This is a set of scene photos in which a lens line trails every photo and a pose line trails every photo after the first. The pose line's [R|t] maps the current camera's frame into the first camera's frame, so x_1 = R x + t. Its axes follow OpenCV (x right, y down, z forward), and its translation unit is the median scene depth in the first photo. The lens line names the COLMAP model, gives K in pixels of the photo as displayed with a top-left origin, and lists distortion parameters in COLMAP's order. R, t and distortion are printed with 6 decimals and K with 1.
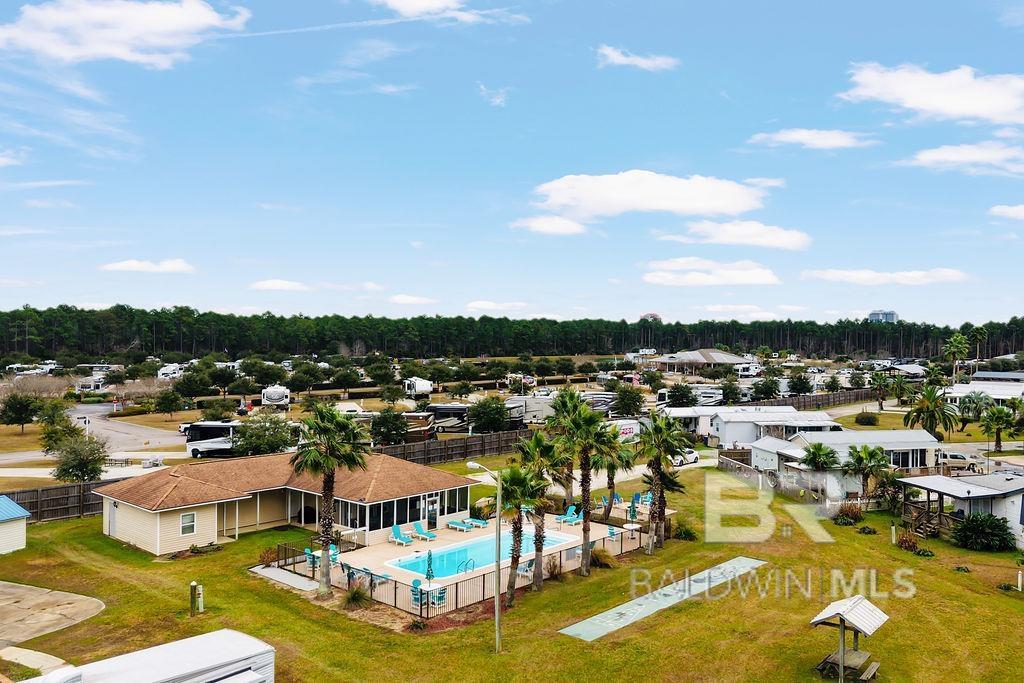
lens RADIAL K [[858.1, 0, 543.8], [0, 858.1, 338.6], [0, 0, 1]] dist [-0.001075, -0.003977]
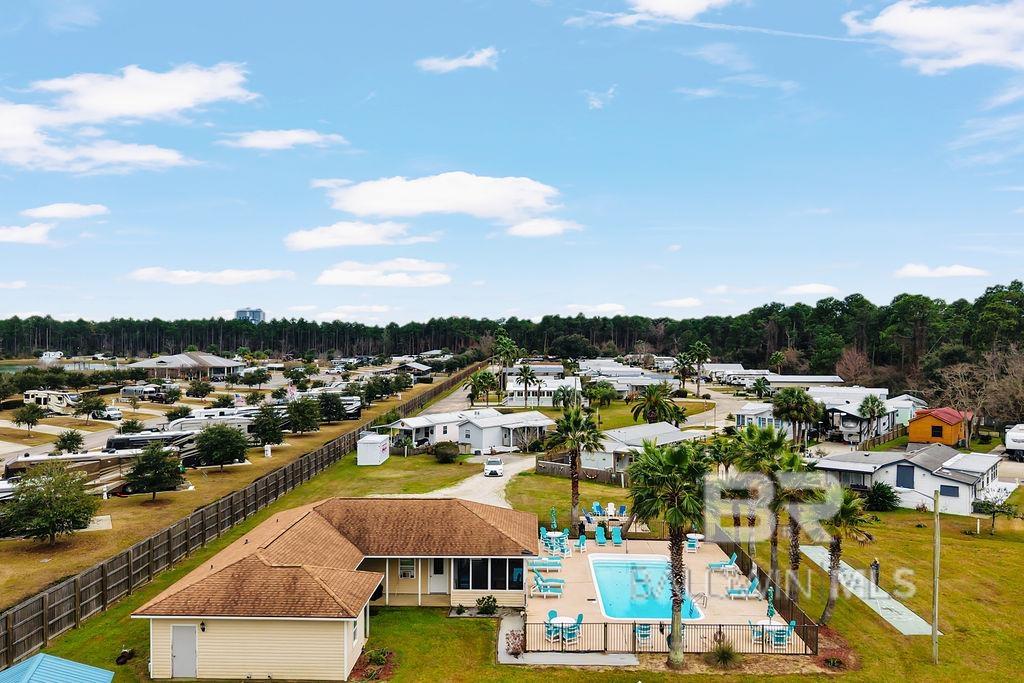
lens RADIAL K [[858.1, 0, 543.8], [0, 858.1, 338.6], [0, 0, 1]] dist [-0.001075, -0.003977]
pose [[0.758878, -0.007264, 0.651192, -0.436094], [0.005343, 0.999974, 0.004928, -0.014270], [-0.651211, -0.000260, 0.758897, 0.208356]]
